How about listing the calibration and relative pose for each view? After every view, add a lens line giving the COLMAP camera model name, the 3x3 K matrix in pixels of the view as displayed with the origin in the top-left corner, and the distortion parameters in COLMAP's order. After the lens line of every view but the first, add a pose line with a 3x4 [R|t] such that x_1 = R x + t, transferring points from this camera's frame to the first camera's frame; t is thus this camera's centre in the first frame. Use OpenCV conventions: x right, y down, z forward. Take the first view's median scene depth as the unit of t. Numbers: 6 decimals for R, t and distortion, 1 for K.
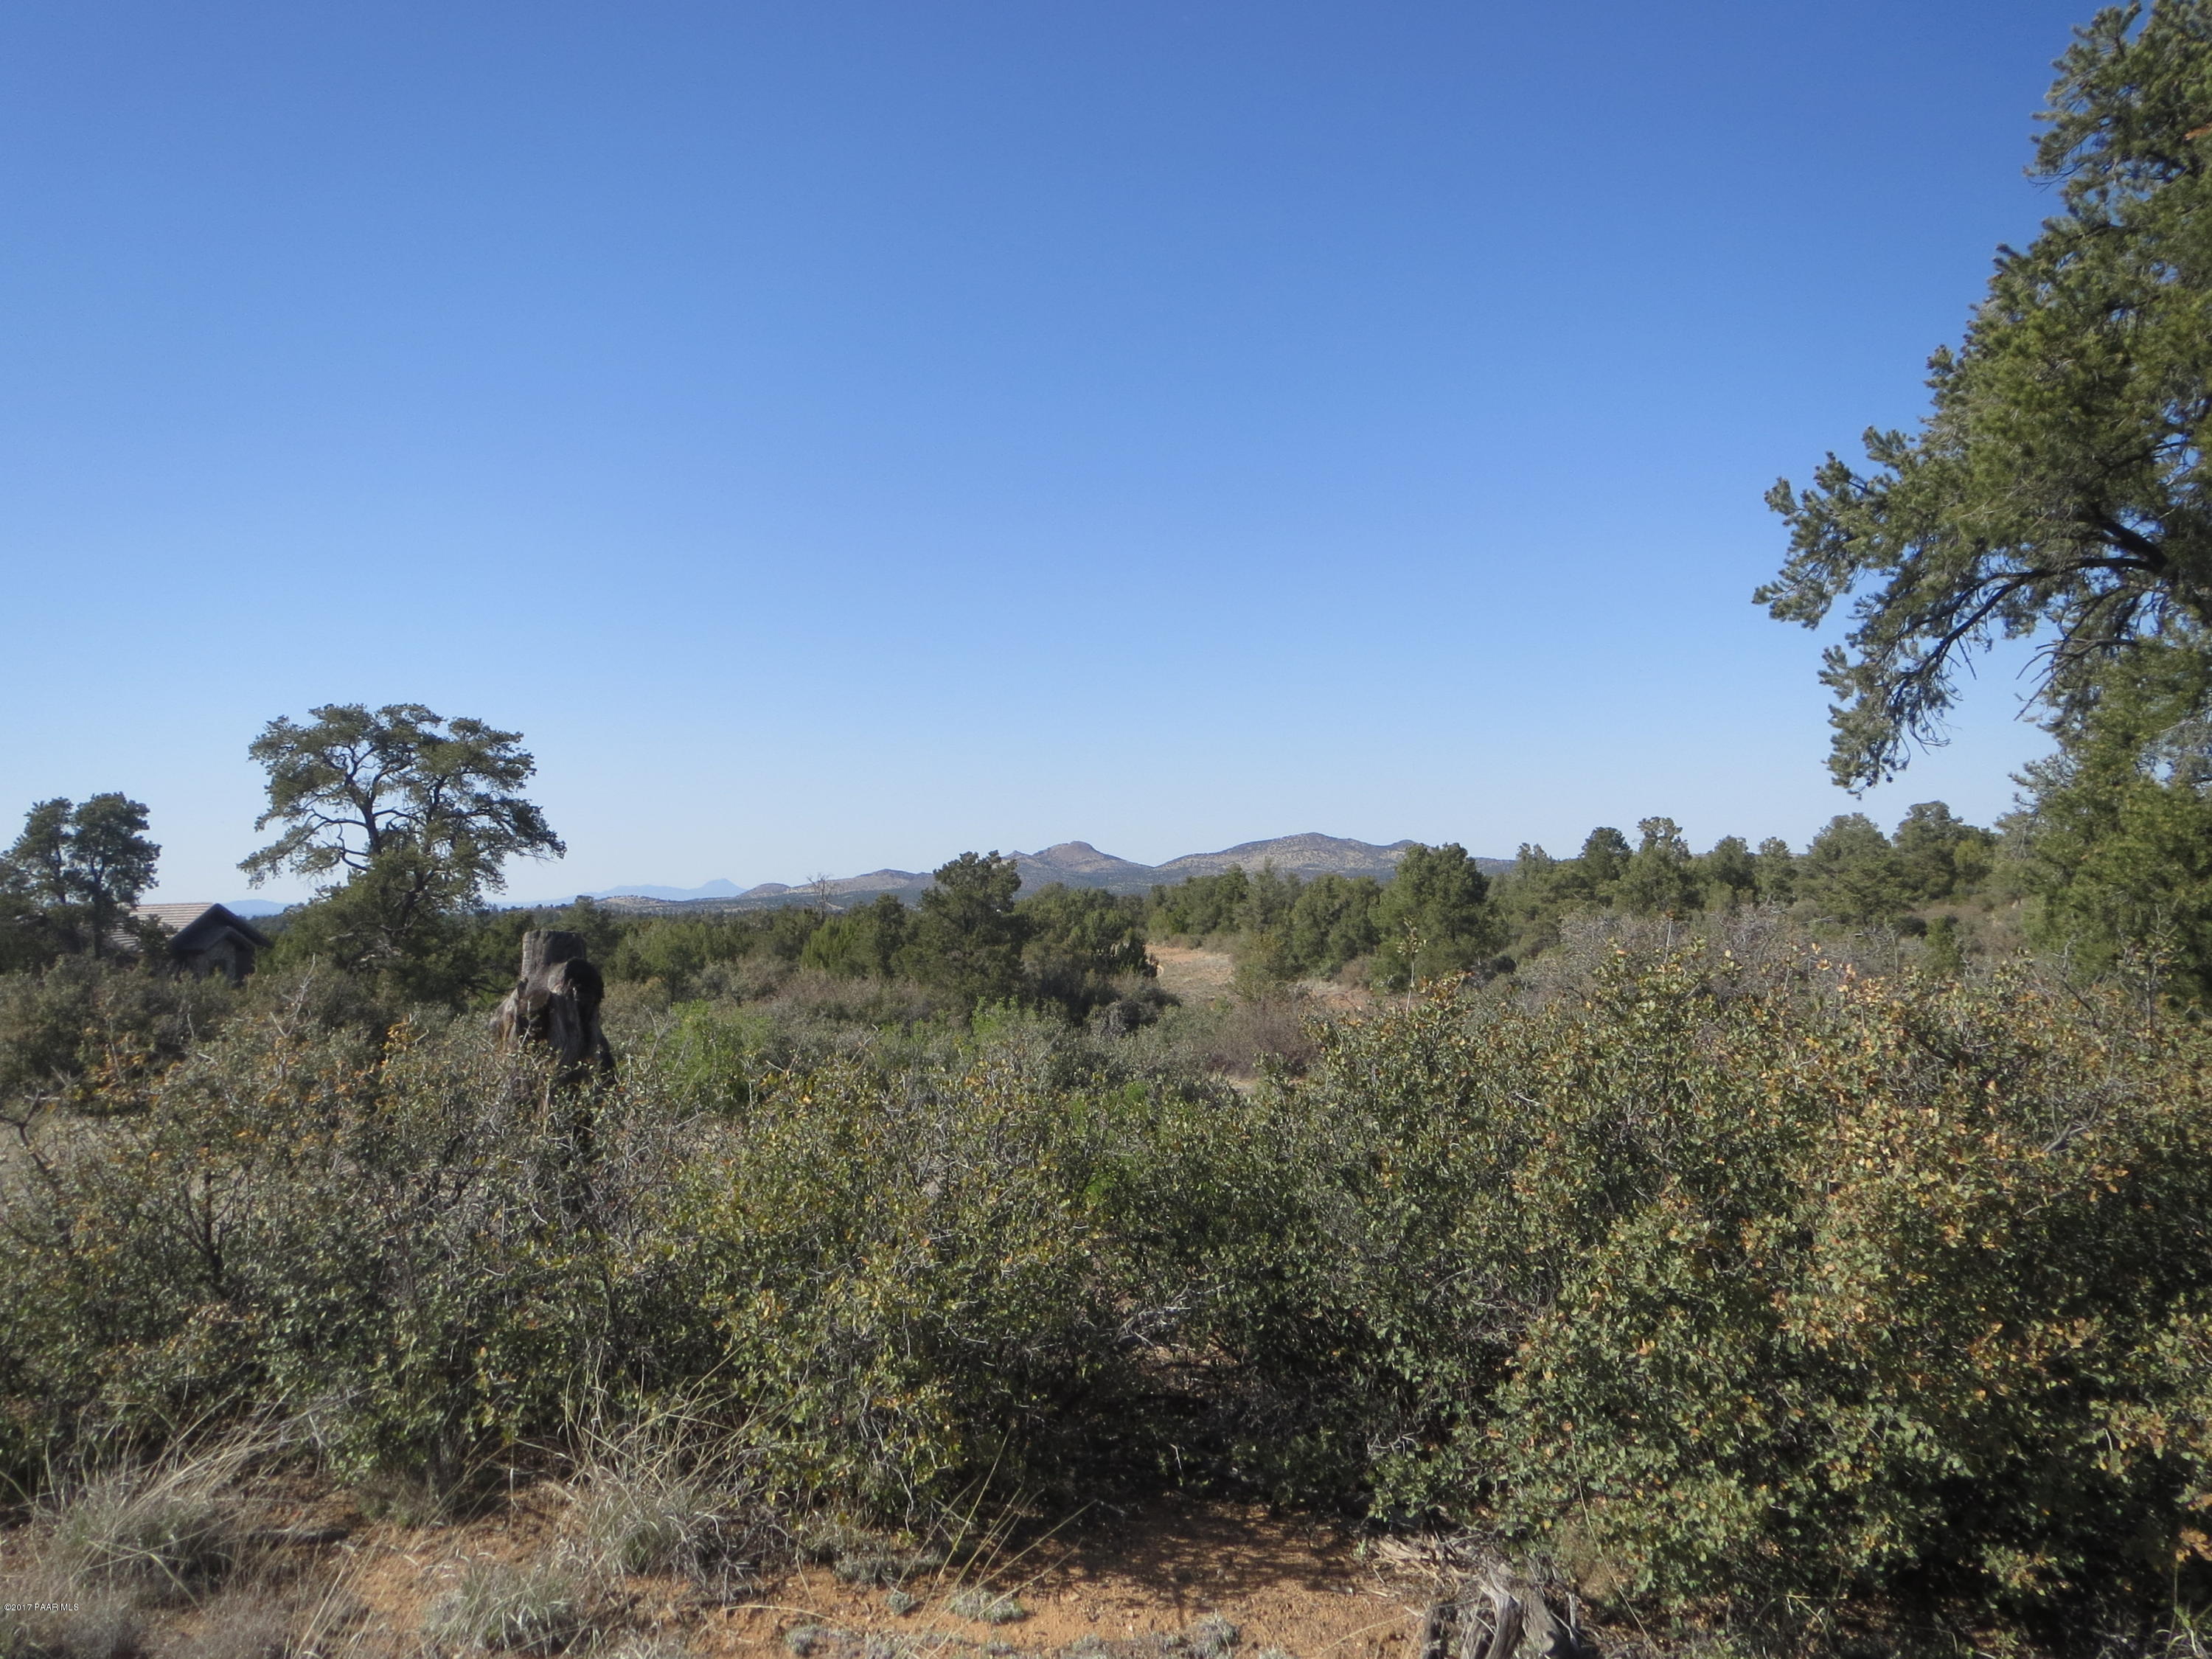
lens RADIAL K [[1783.6, 0, 1101.5], [0, 1783.6, 828.1], [0, 0, 1]] dist [-0.032408, -0.000077]
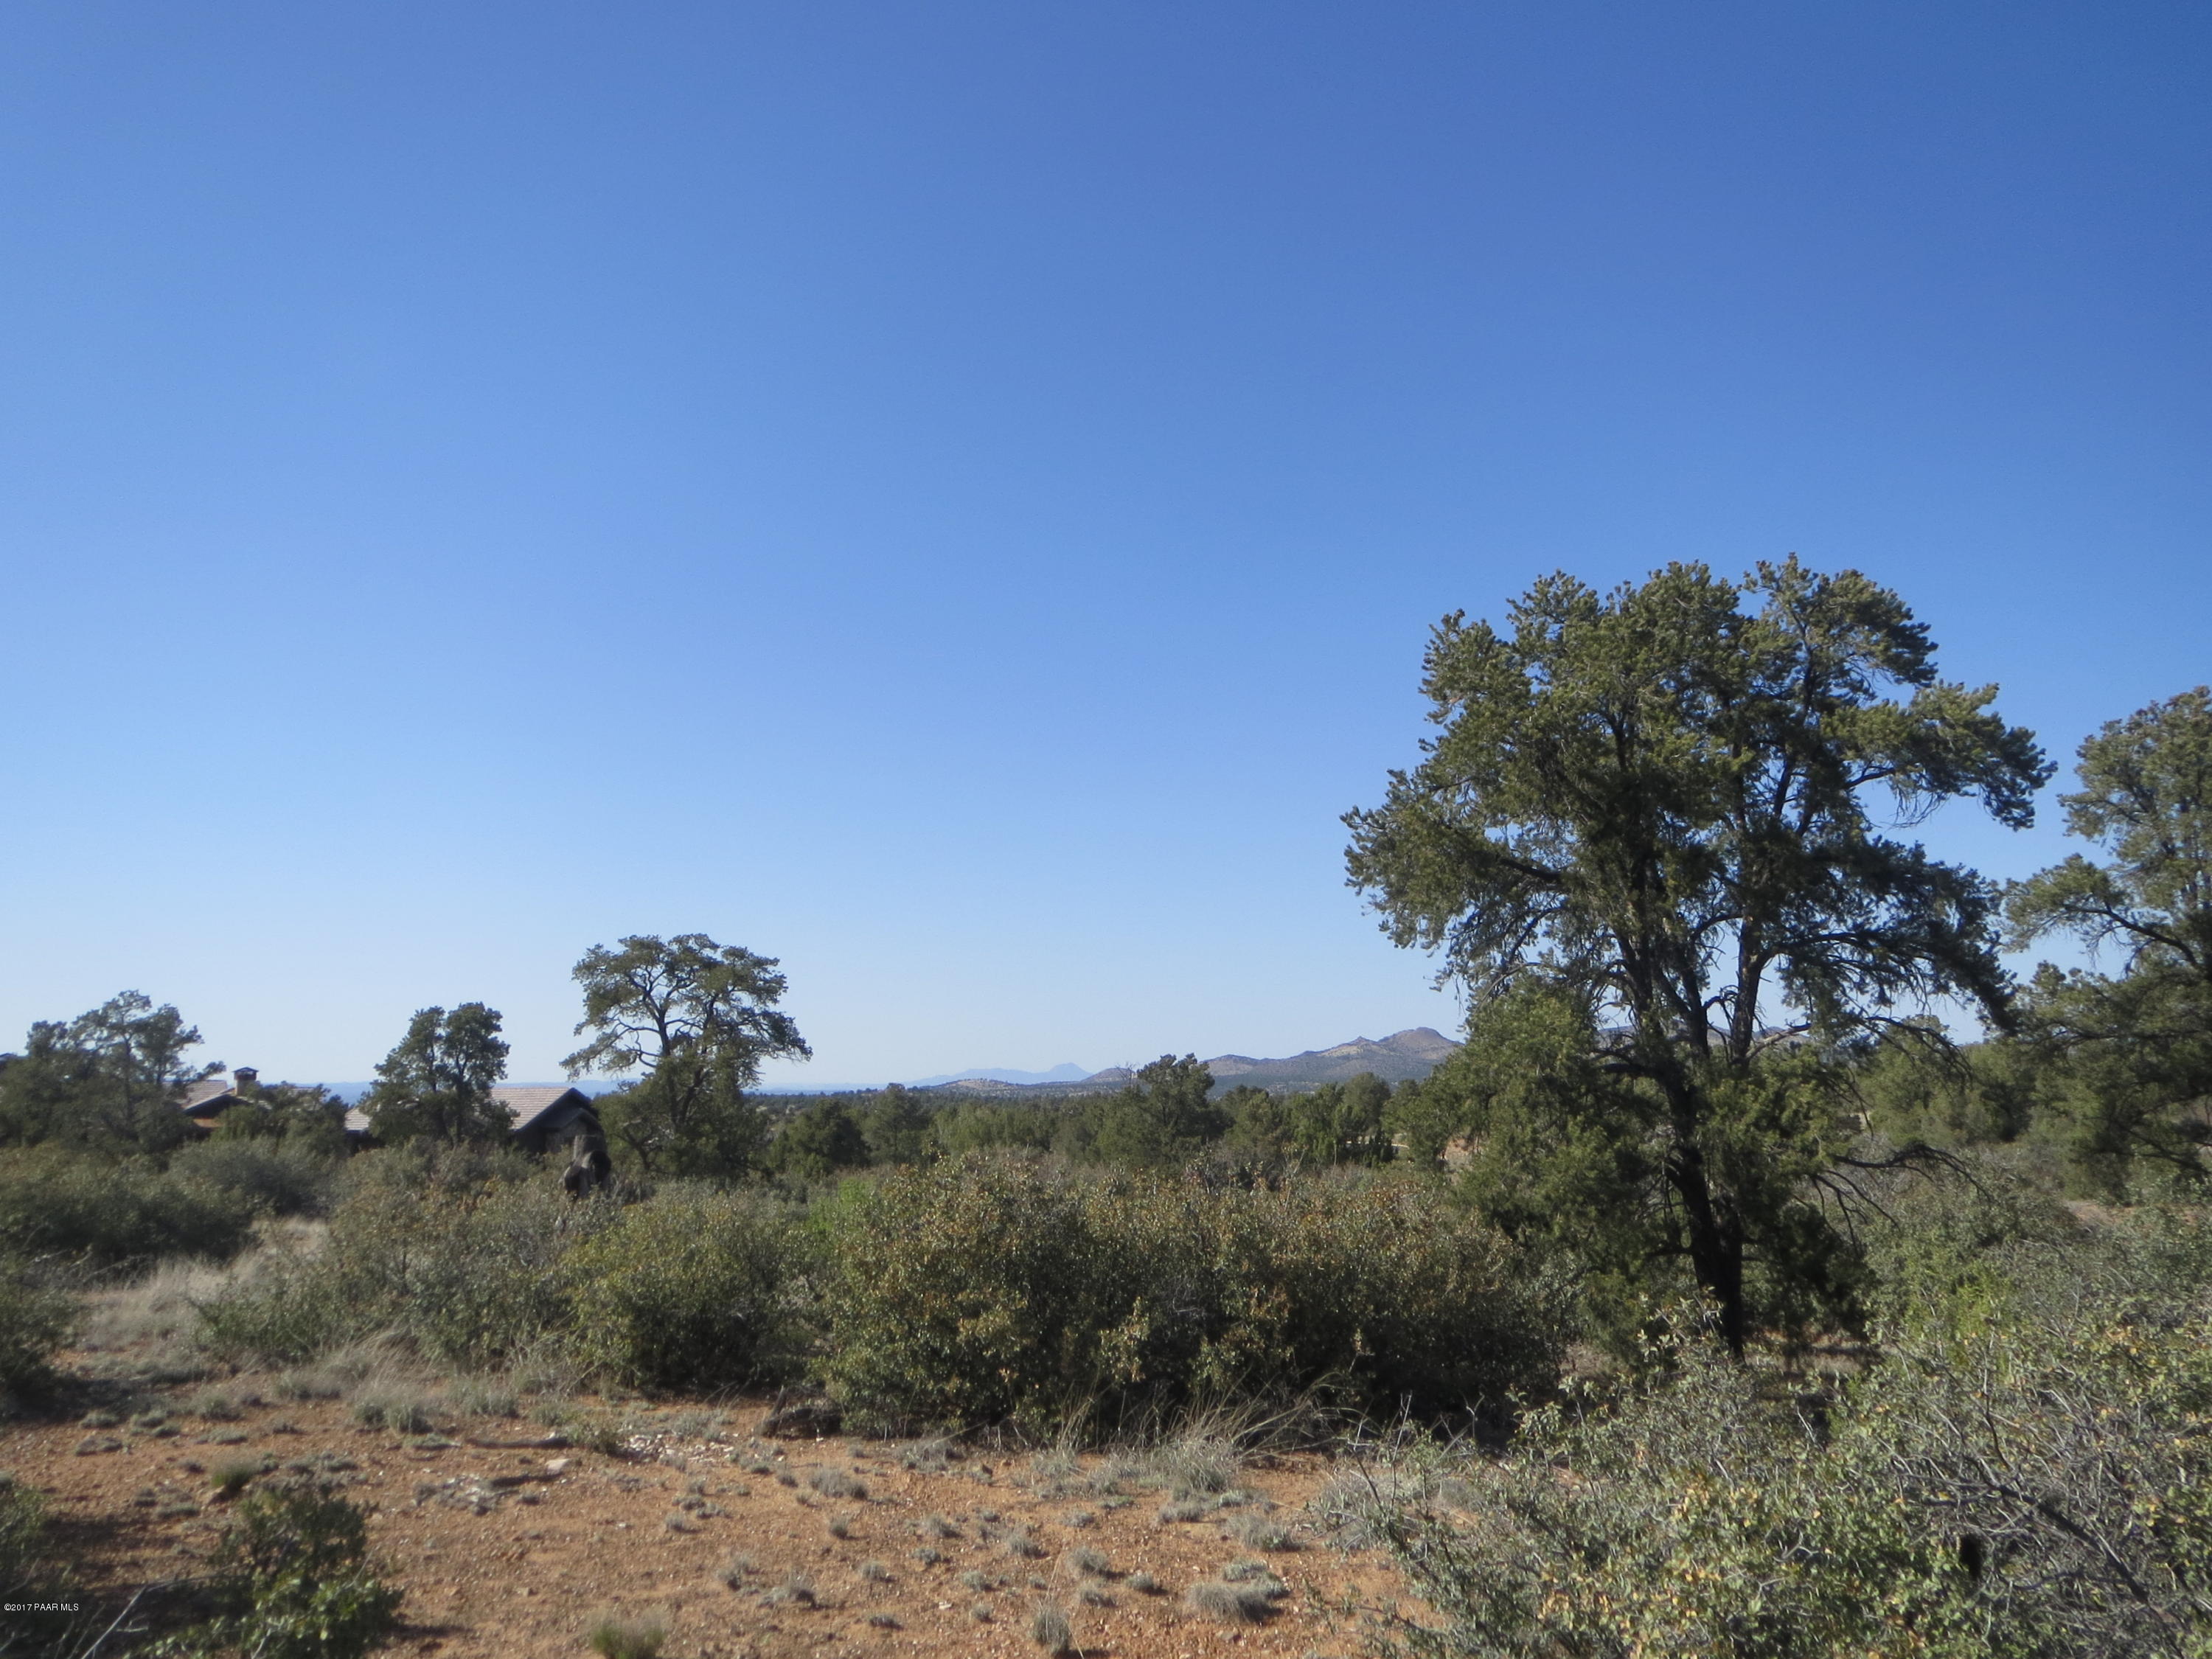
lens RADIAL K [[1783.6, 0, 1107.1], [0, 1783.6, 826.9], [0, 0, 1]] dist [-0.032408, -0.000077]
pose [[0.982378, -0.016135, -0.186205, 0.128745], [-0.003313, 0.994607, -0.103662, -0.016336], [0.186873, 0.102452, 0.977027, -0.175257]]
